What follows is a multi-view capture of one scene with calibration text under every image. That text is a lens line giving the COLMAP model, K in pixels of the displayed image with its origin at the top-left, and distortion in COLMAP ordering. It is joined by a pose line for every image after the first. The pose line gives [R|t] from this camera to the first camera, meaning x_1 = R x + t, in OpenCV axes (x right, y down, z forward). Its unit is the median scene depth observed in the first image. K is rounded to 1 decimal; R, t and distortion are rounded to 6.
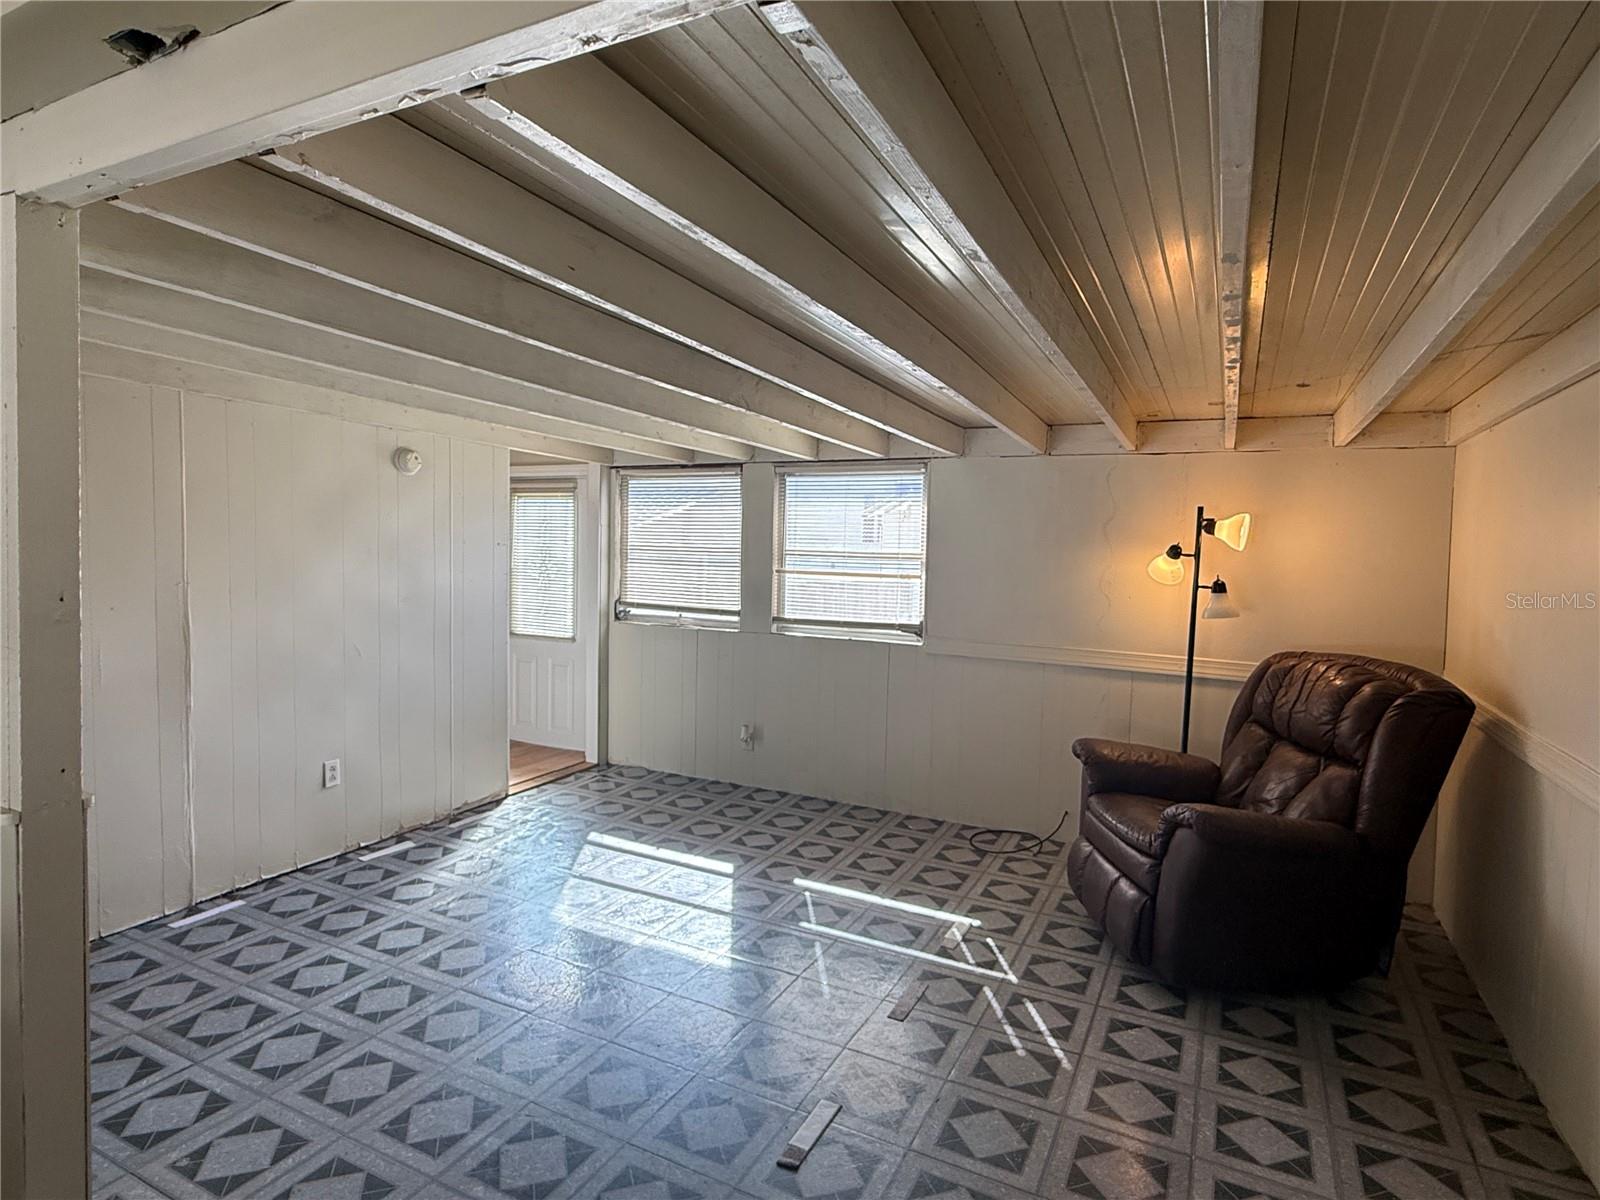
lens RADIAL K [[863.3, 0, 809.3], [0, 863.3, 596.8], [0, 0, 1]] dist [-0.002277, 0.001238]
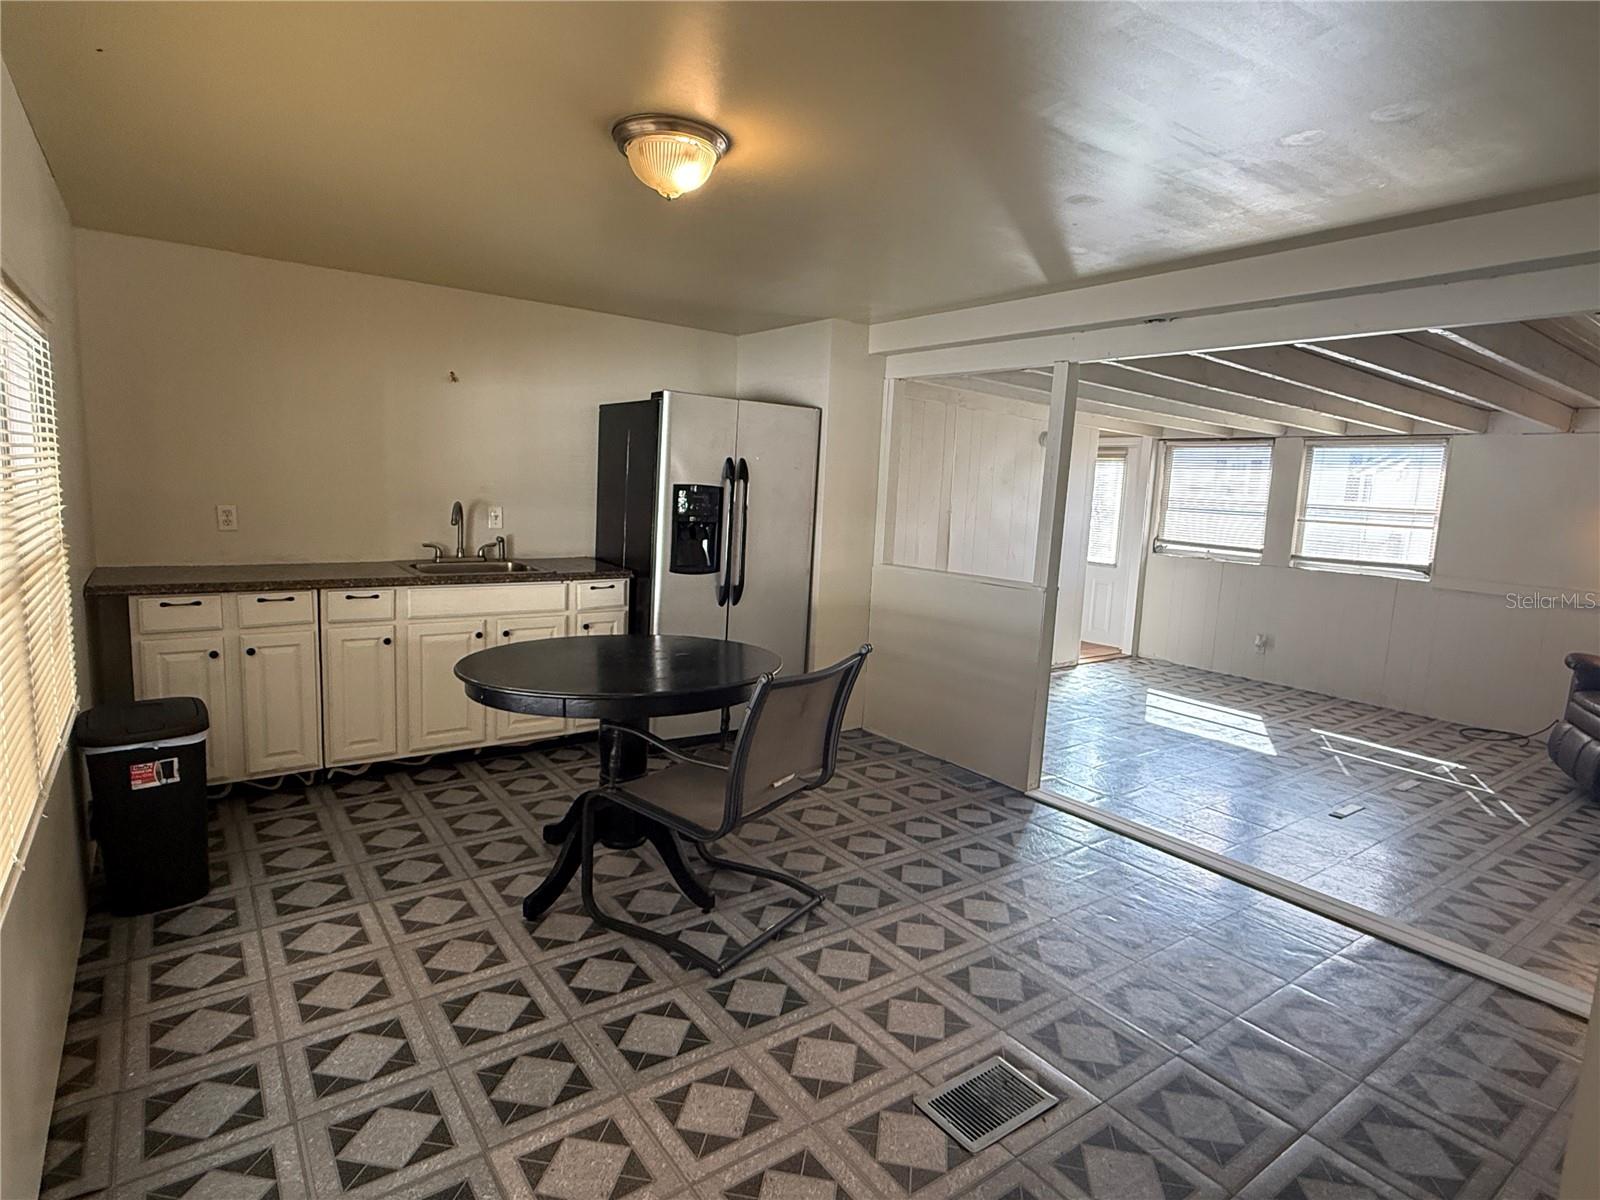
lens RADIAL K [[863.3, 0, 797.3], [0, 863.3, 596.3], [0, 0, 1]] dist [-0.002277, 0.001238]
pose [[0.885884, 0.079718, -0.457006, -0.104662], [-0.055643, 0.996272, 0.065924, 0.041798], [0.460558, -0.032972, 0.887017, -0.527886]]
